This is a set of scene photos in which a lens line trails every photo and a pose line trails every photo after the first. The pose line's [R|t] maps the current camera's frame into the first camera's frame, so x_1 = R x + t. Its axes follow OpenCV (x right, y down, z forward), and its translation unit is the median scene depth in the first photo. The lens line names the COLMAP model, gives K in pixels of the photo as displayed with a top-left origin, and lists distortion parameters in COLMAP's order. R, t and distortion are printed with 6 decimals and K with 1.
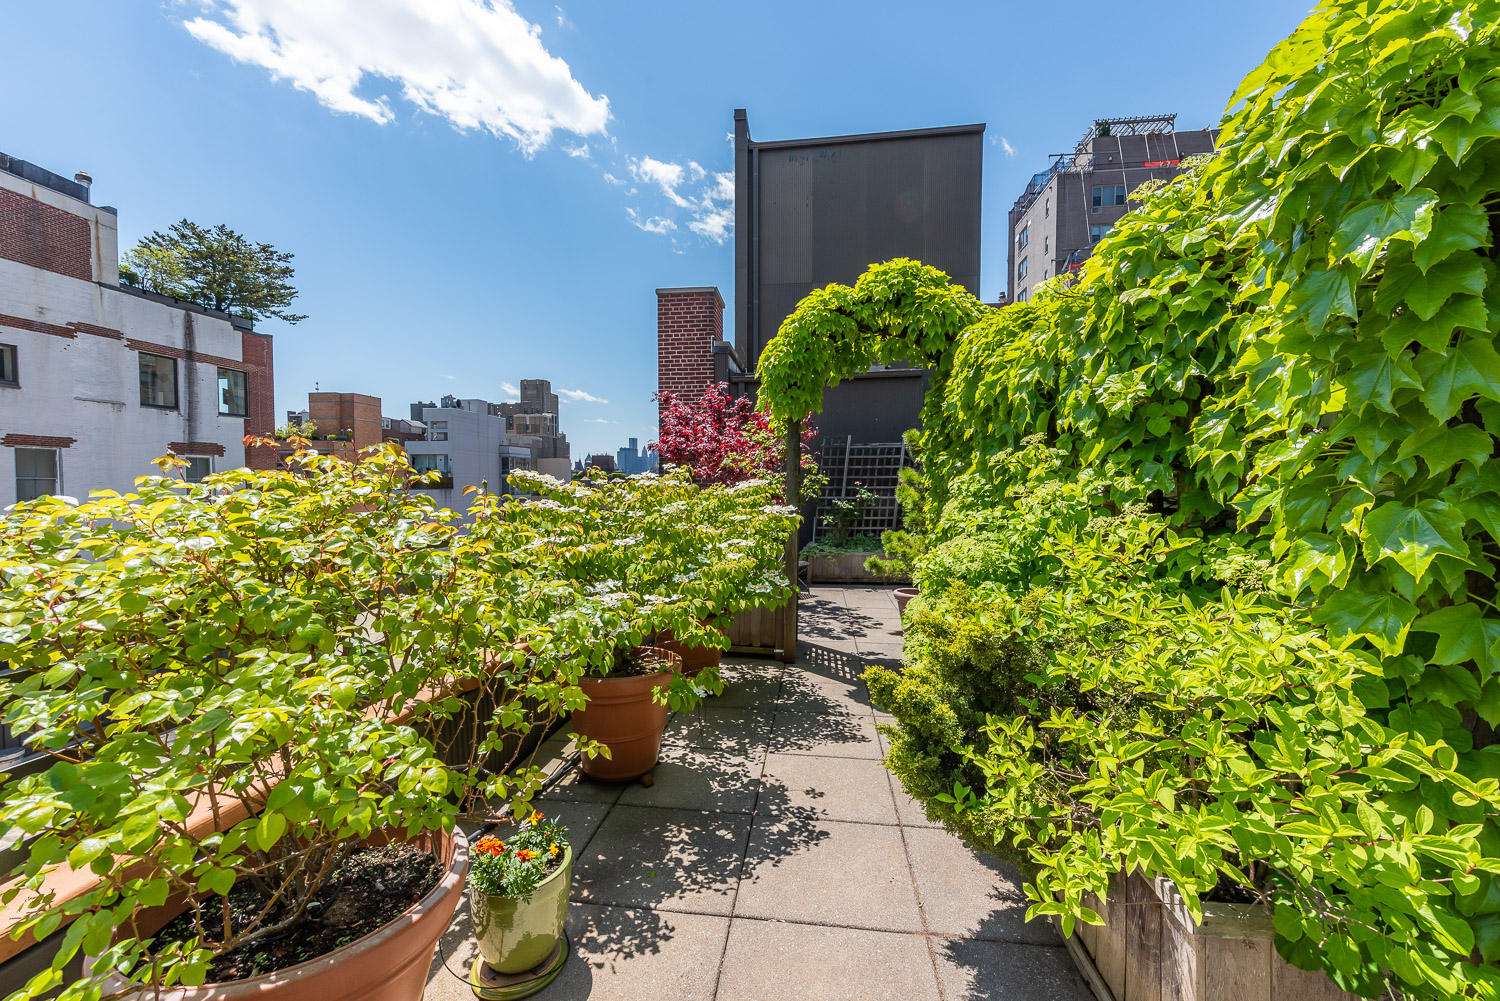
lens RADIAL K [[596.9, 0, 758.6], [0, 596.9, 508.9], [0, 0, 1]] dist [0.006397, 0.000028]
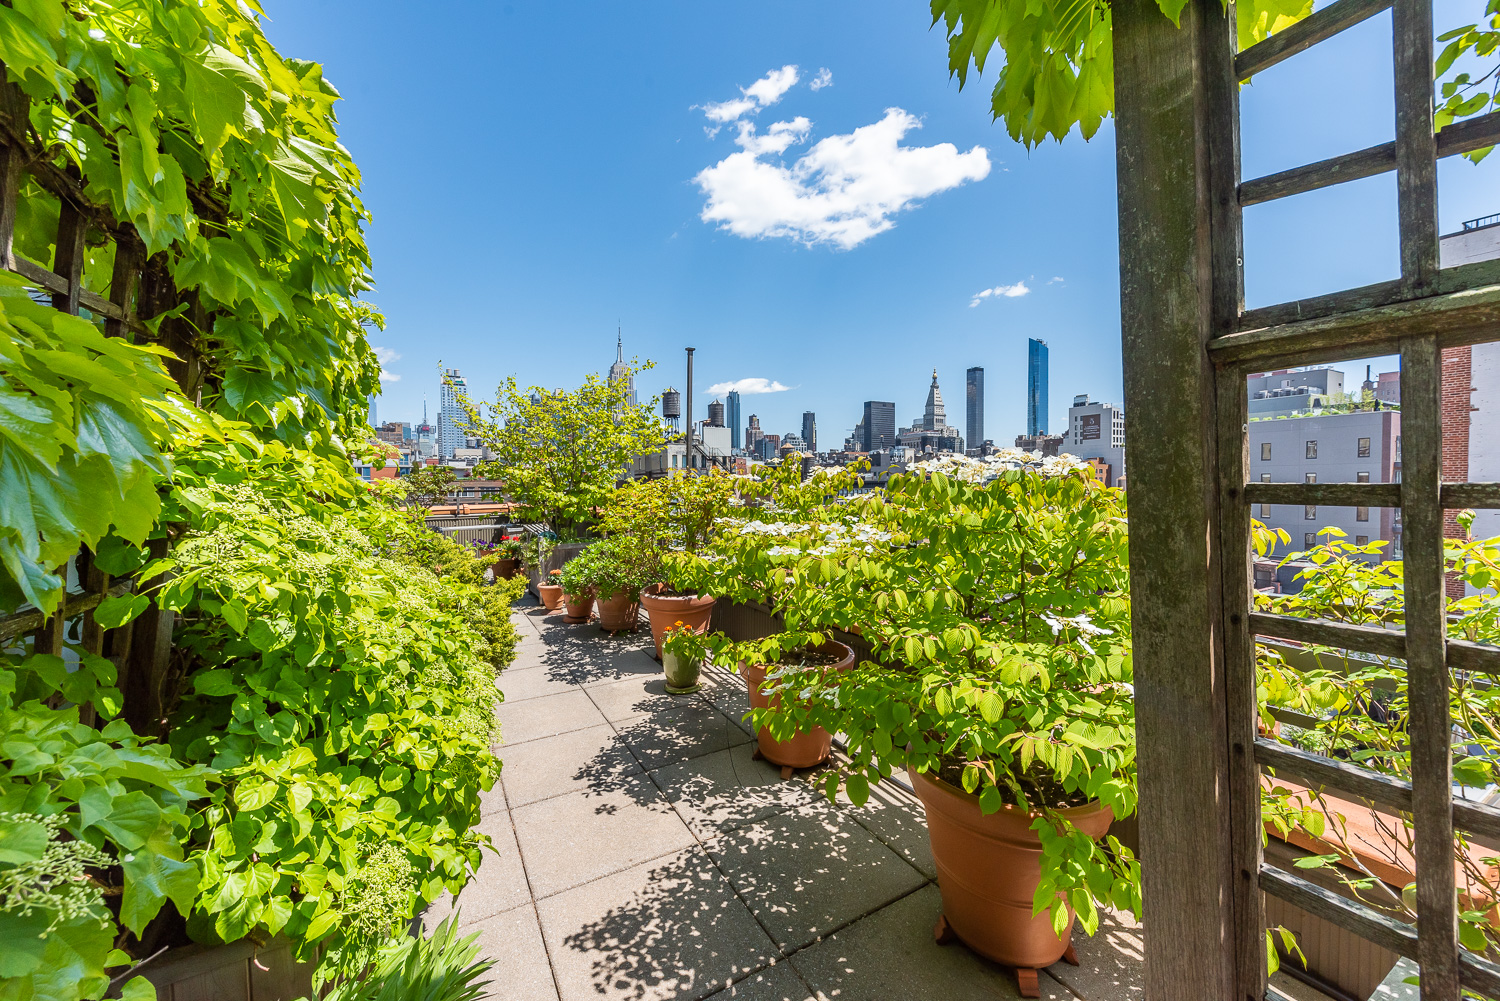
lens RADIAL K [[596.9, 0, 758.6], [0, 596.9, 508.9], [0, 0, 1]] dist [0.006397, 0.000028]
pose [[-0.810723, 0.037017, -0.584259, 0.233755], [-0.013205, 0.996589, 0.081464, -0.040726], [0.585281, 0.073760, -0.807469, 1.012331]]
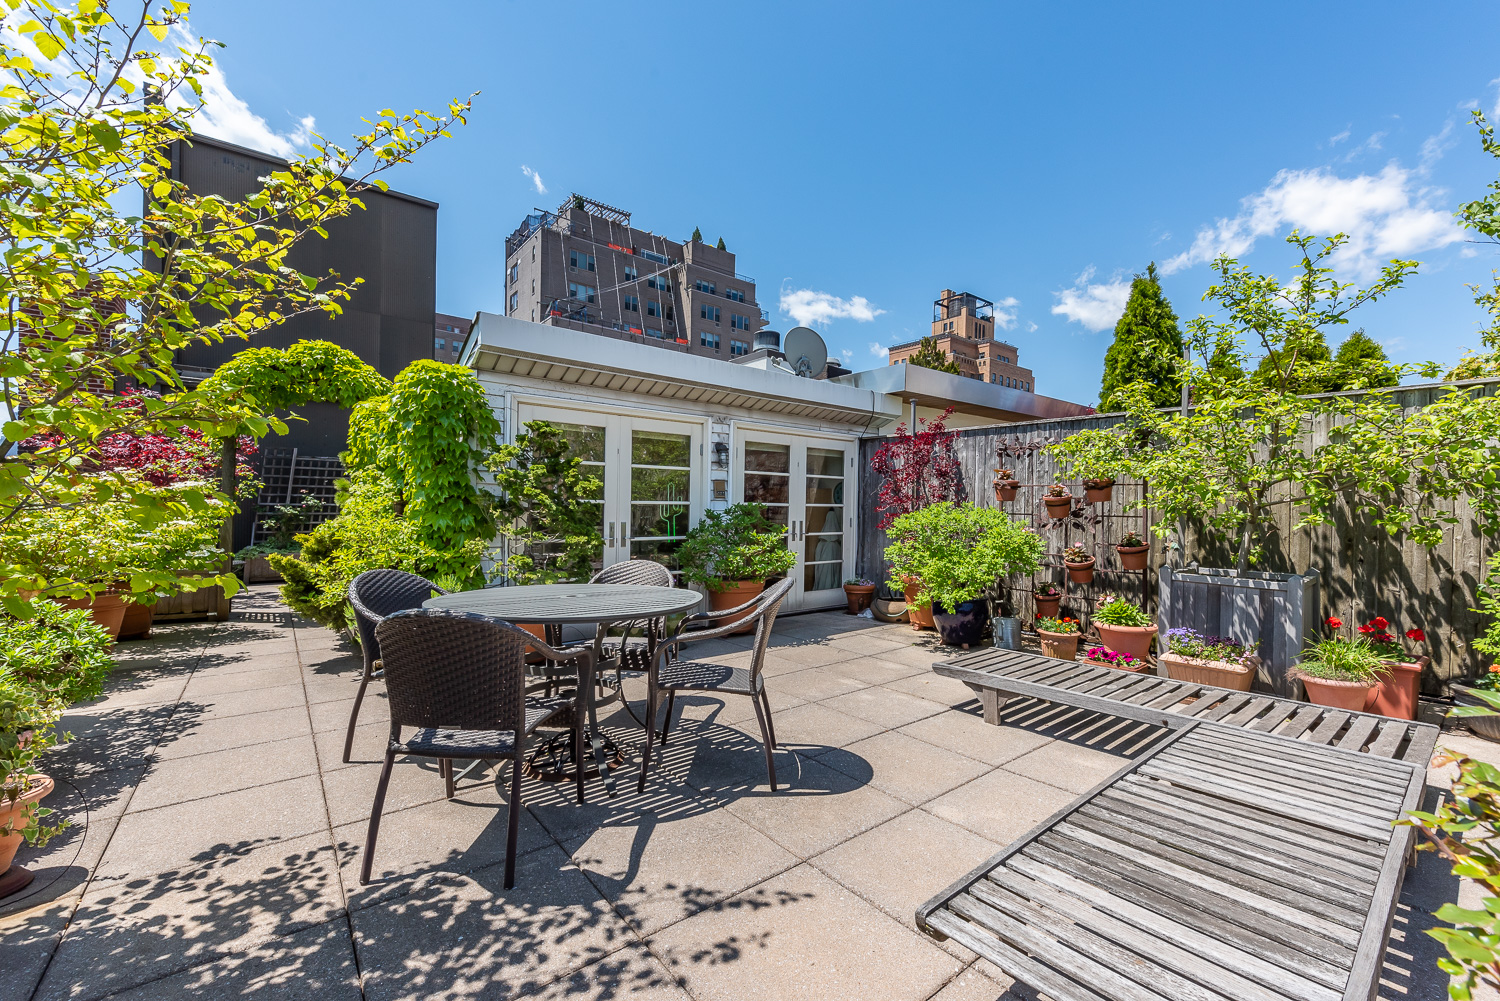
lens RADIAL K [[596.9, 0, 758.6], [0, 596.9, 508.9], [0, 0, 1]] dist [0.006397, 0.000028]
pose [[0.706493, 0.010285, 0.707646, -0.058176], [0.011190, 0.999607, -0.025701, 0.061154], [-0.707632, 0.026076, 0.706100, -0.858492]]
